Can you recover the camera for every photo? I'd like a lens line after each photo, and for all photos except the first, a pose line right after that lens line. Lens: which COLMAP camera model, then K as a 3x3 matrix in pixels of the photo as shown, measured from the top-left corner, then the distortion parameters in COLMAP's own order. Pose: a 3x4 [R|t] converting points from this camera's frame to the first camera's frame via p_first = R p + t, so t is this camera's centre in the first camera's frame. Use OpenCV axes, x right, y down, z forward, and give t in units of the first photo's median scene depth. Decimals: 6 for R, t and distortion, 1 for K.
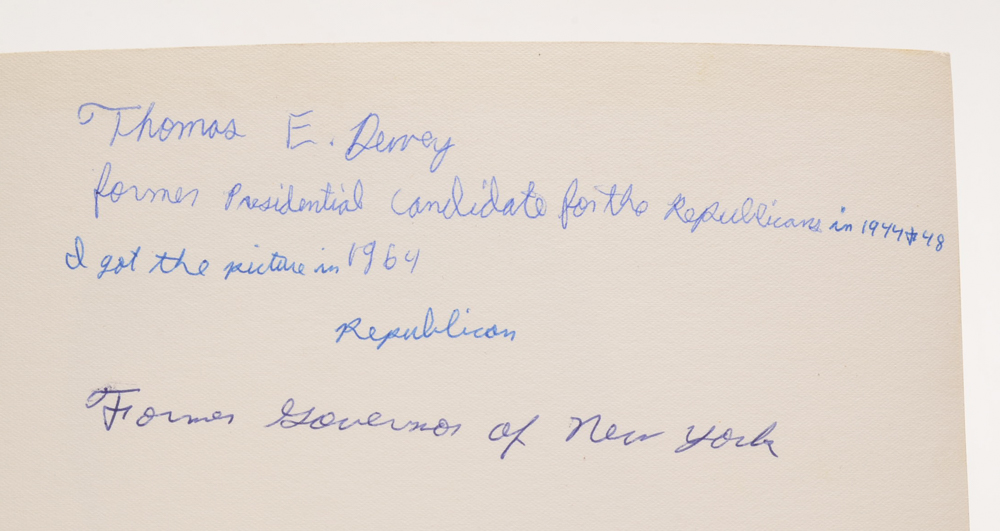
lens RADIAL K [[2284.1, 0, 500.8], [0, 2284.1, 265.4], [0, 0, 1]] dist [0.099856, 0.000000]
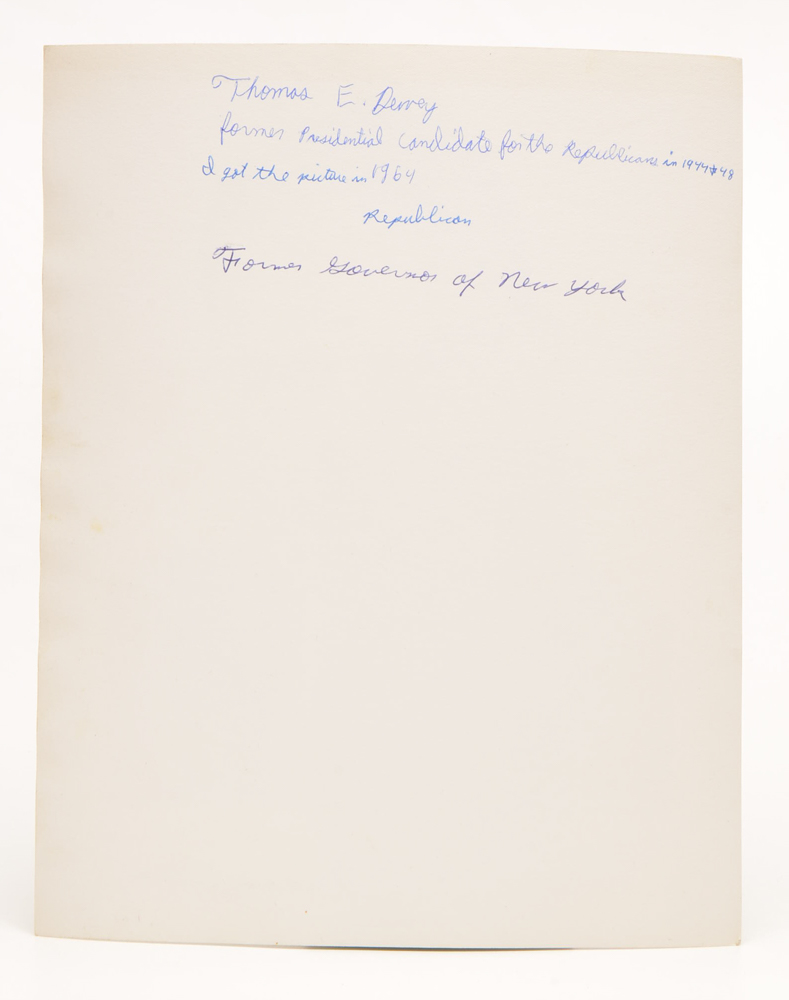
lens RADIAL K [[2585.0, 0, 396.3], [0, 2585.0, 500.2], [0, 0, 1]] dist [-0.134492, 0.000000]
pose [[0.999161, 0.032223, -0.025275, 0.006209], [-0.028646, 0.990975, 0.130951, -0.013771], [0.029267, -0.130117, 0.991067, -0.895390]]
